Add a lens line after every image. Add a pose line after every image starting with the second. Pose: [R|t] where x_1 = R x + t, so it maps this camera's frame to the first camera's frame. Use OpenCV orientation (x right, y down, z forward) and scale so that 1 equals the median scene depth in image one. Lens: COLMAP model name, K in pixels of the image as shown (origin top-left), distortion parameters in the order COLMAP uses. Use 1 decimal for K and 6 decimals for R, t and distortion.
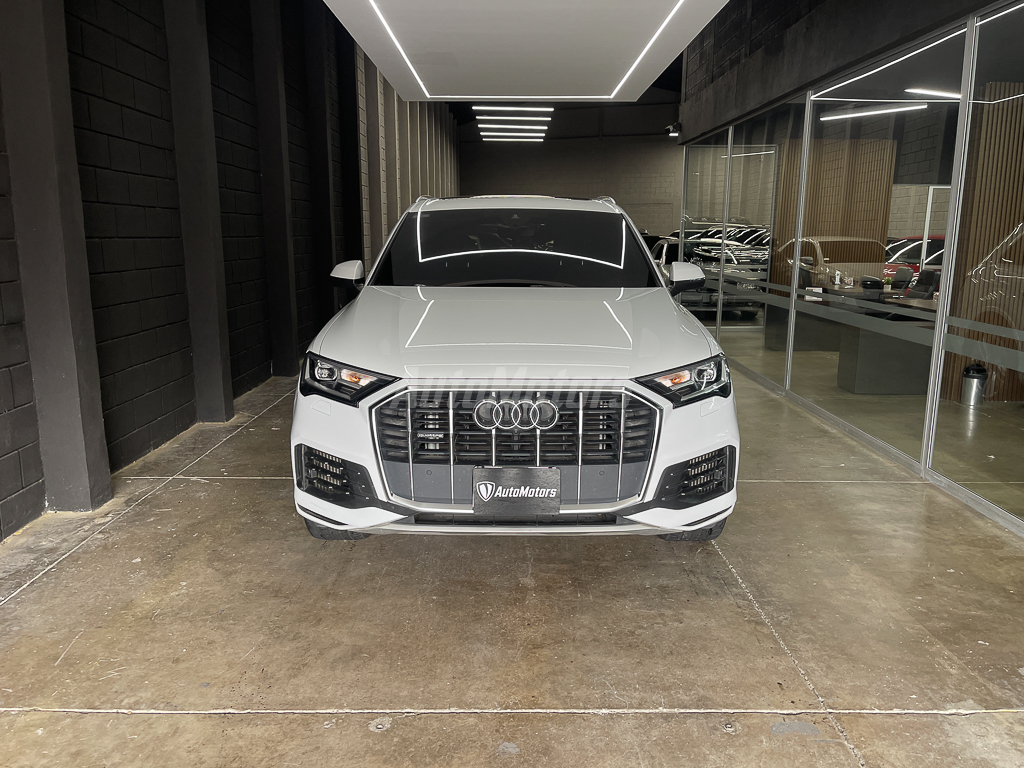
lens RADIAL K [[803.7, 0, 526.8], [0, 803.7, 382.4], [0, 0, 1]] dist [0.058478, -0.092071]
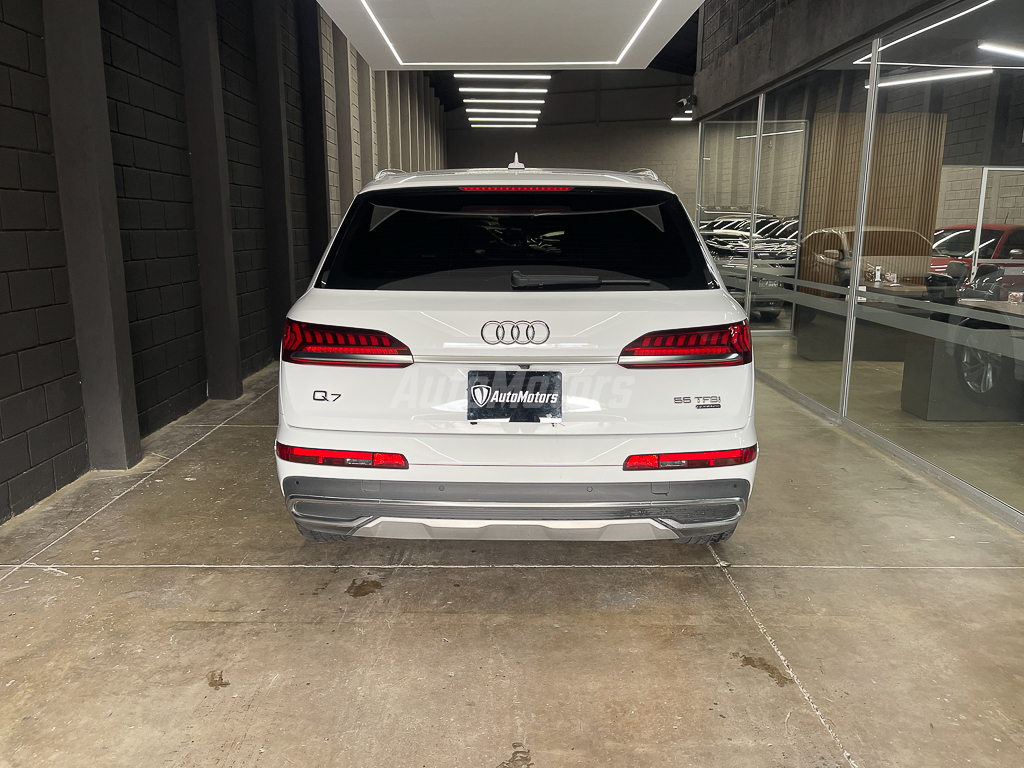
lens RADIAL K [[823.9, 0, 512.0], [0, 823.9, 384.0], [0, 0, 1]] dist [0.053412, -0.072909]
pose [[0.999946, -0.004238, -0.009534, 0.001729], [0.004286, 0.999978, 0.005030, -0.026317], [0.009512, -0.005070, 0.999942, 0.160760]]
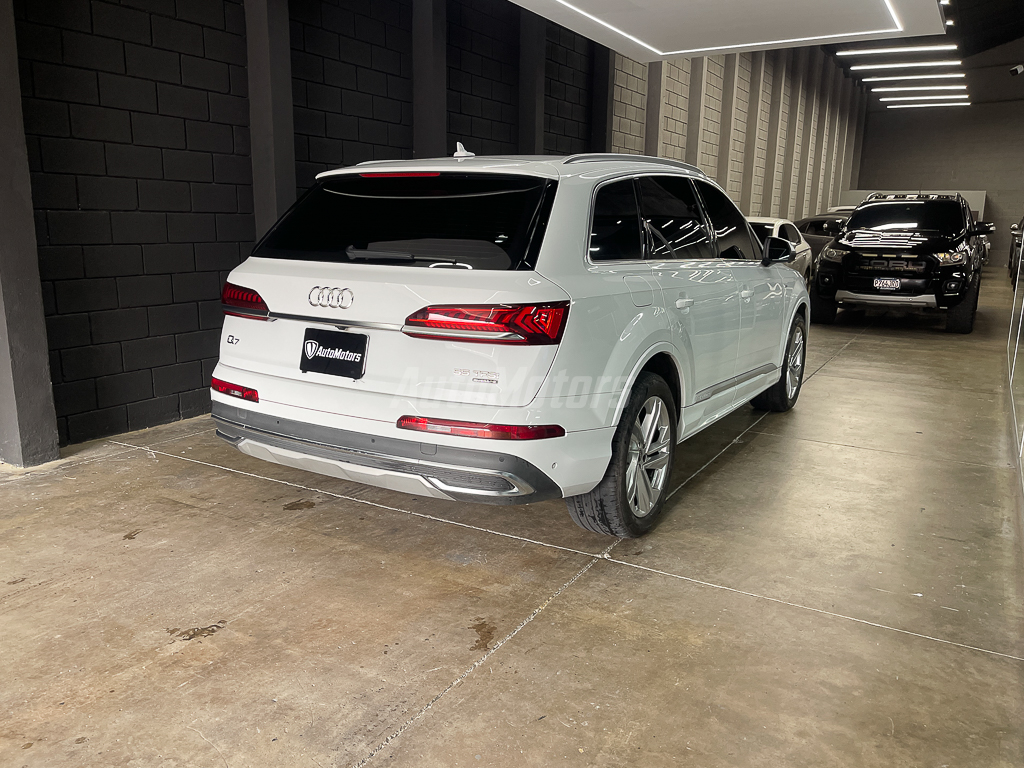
lens RADIAL K [[826.0, 0, 484.7], [0, 826.0, 388.0], [0, 0, 1]] dist [0.026596, -0.007447]
pose [[0.847397, 0.110023, -0.519436, 0.269897], [-0.102359, 0.993795, 0.043513, -0.027432], [0.521001, 0.016296, 0.853401, 0.198809]]
